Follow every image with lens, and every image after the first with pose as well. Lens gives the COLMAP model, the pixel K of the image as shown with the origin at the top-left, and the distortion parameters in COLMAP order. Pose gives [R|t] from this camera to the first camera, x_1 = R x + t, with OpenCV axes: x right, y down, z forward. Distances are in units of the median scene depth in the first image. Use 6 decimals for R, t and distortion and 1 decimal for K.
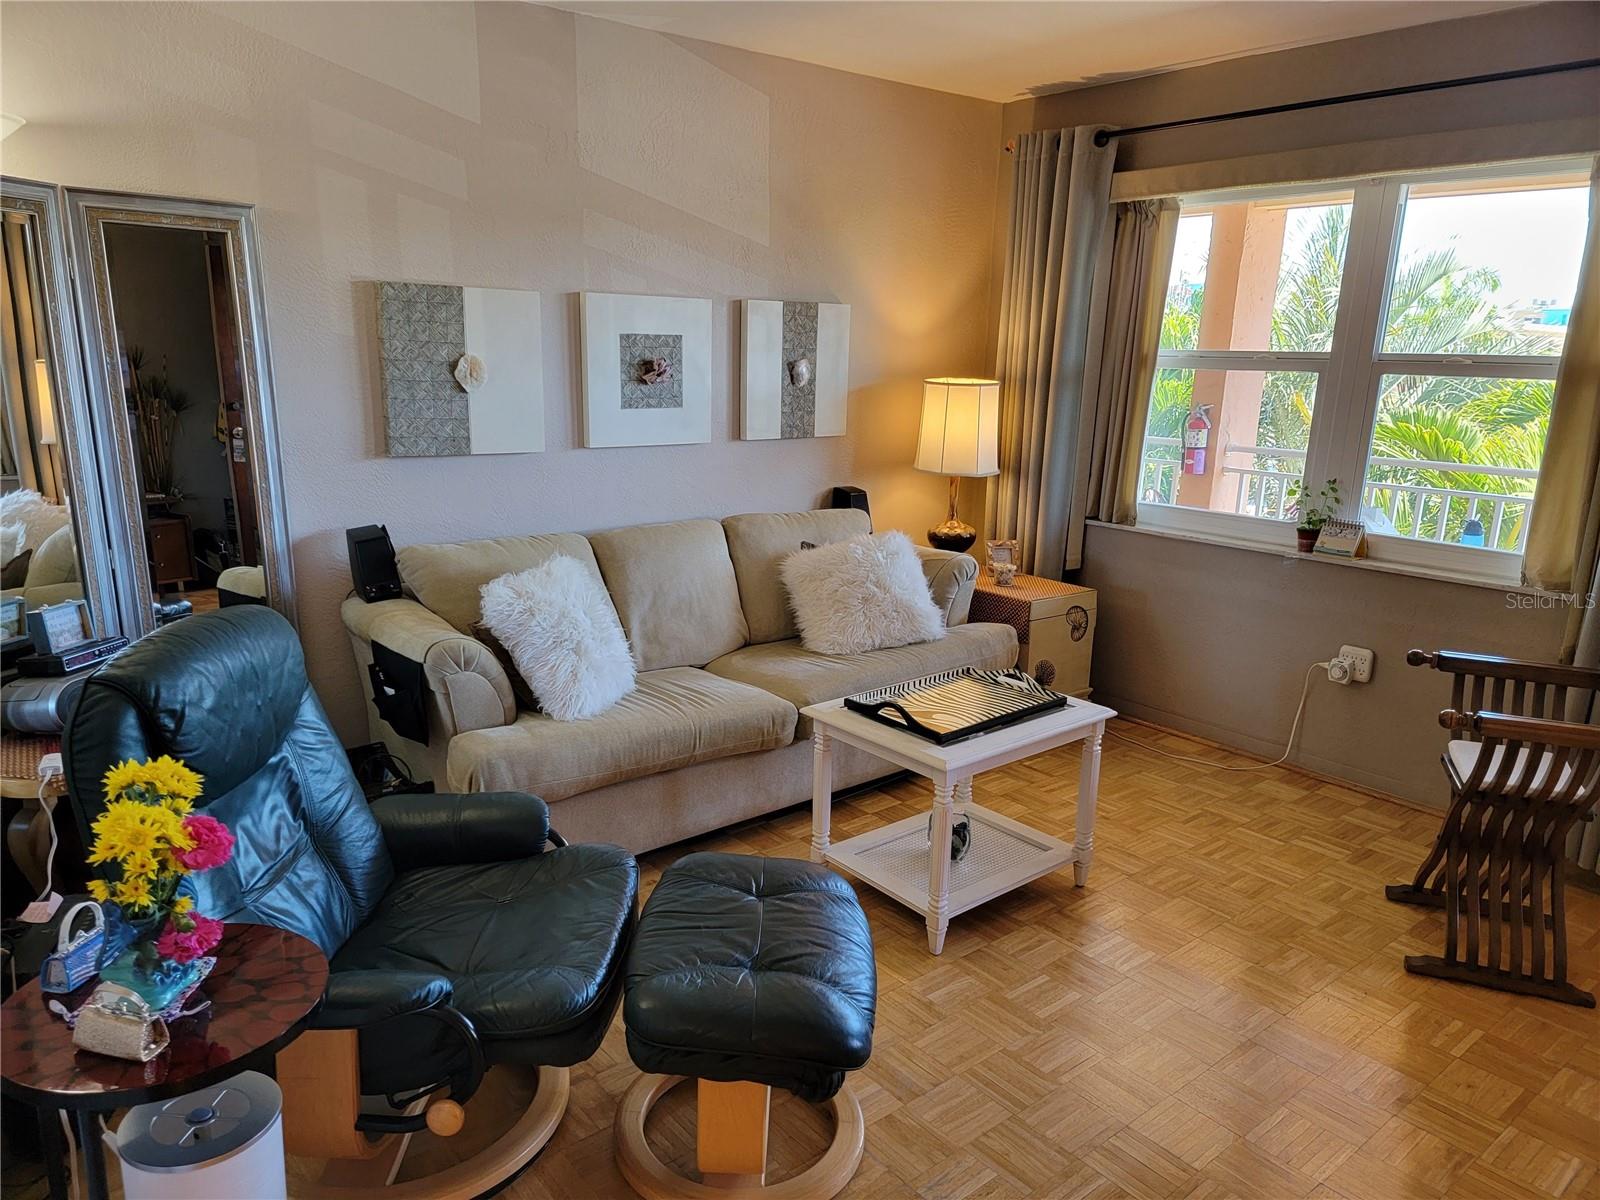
lens RADIAL K [[1109.4, 0, 778.7], [0, 1109.4, 629.7], [0, 0, 1]] dist [0.078671, -0.065640]
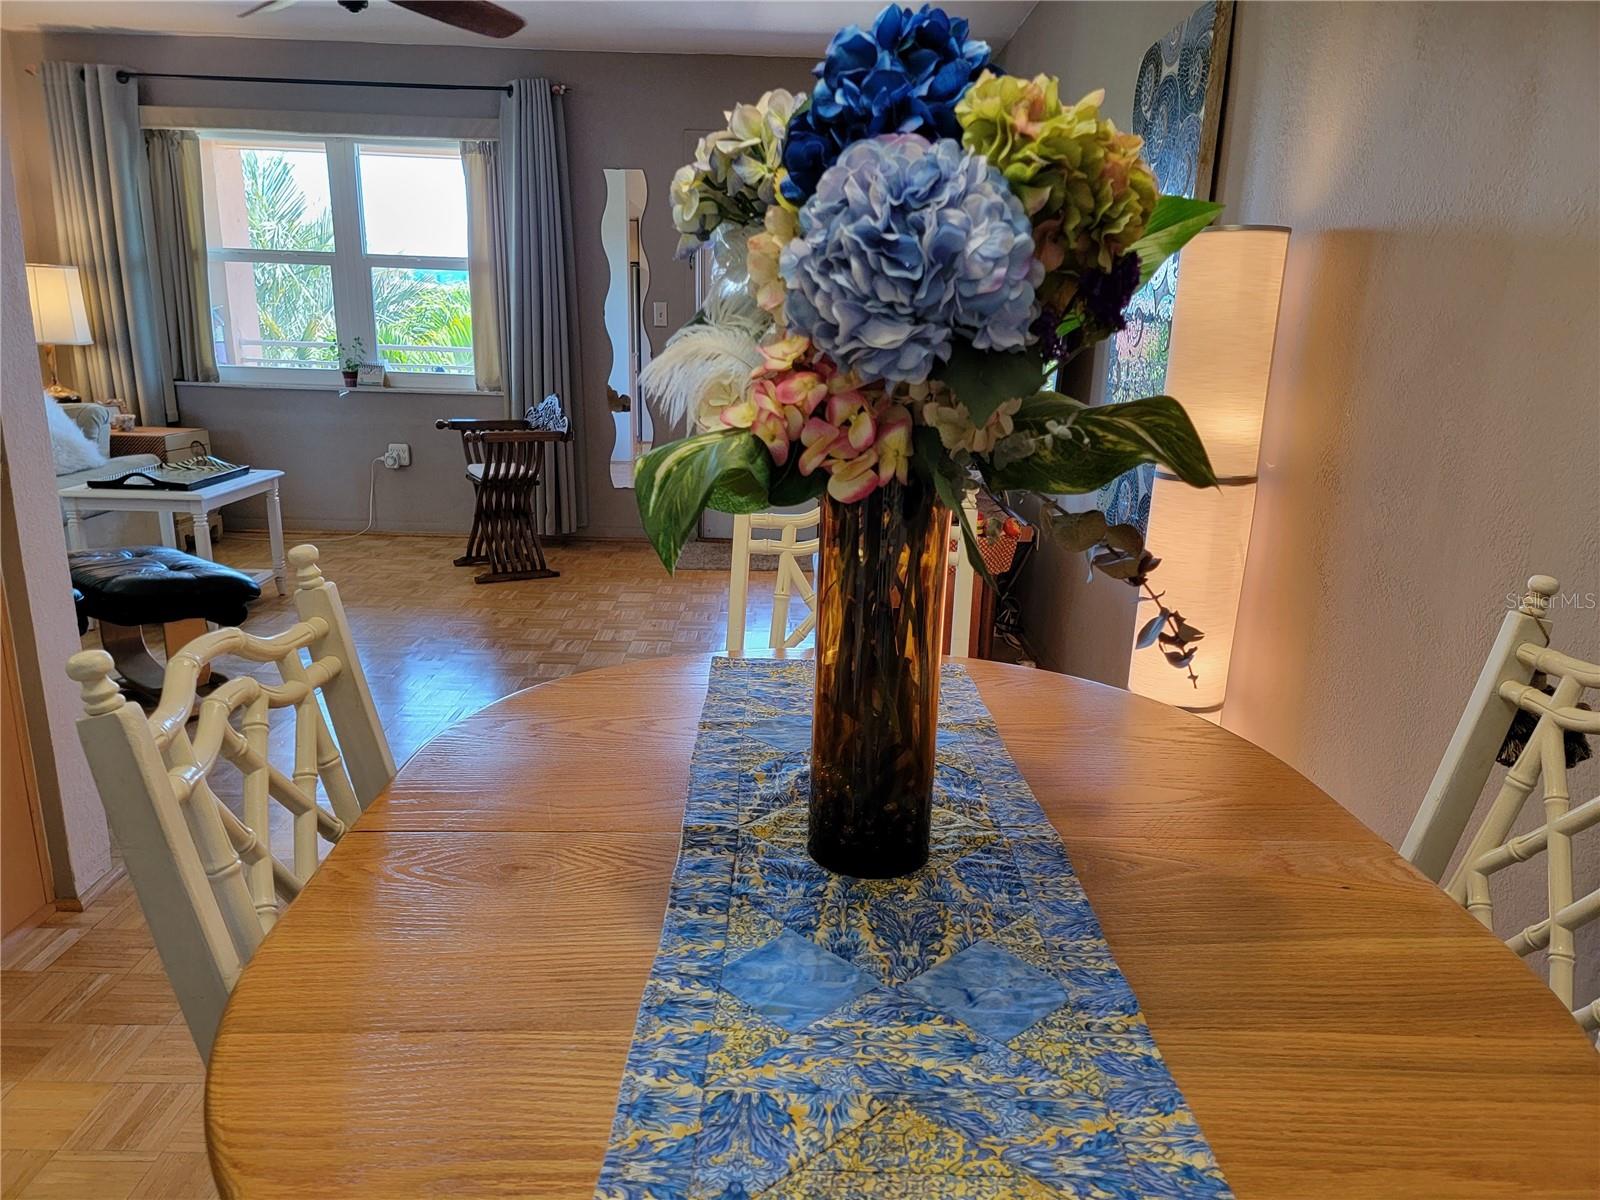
lens RADIAL K [[1109.4, 0, 795.4], [0, 1109.4, 603.2], [0, 0, 1]] dist [0.078671, -0.065640]
pose [[0.627344, -0.199218, 0.752829, -0.372141], [0.181553, 0.977501, 0.107381, 0.171685], [-0.757284, 0.069314, 0.649398, -0.431360]]
